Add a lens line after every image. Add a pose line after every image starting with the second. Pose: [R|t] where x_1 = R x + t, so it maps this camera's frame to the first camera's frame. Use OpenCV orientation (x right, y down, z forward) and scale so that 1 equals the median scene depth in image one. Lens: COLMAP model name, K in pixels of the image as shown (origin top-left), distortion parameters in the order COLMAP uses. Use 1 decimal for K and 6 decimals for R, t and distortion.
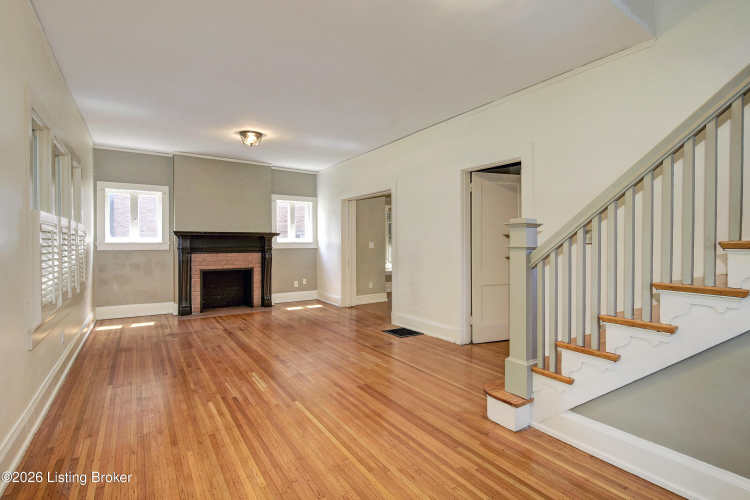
lens RADIAL K [[351.8, 0, 377.7], [0, 351.8, 247.9], [0, 0, 1]] dist [-0.026610, -0.002187]
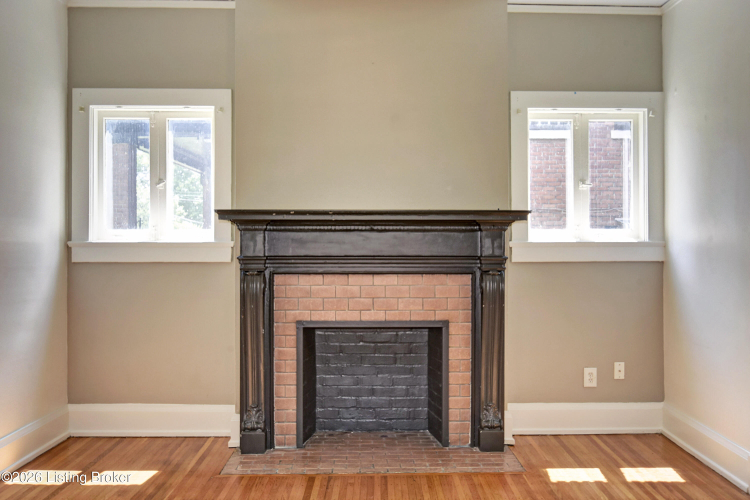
lens RADIAL K [[680.3, 0, 374.4], [0, 680.3, 253.1], [0, 0, 1]] dist [-0.005983, 0.001212]
pose [[0.837146, 0.007017, -0.546934, -0.072215], [-0.008979, 0.999959, -0.000914, -0.004204], [0.546905, 0.005676, 0.837175, 0.438914]]
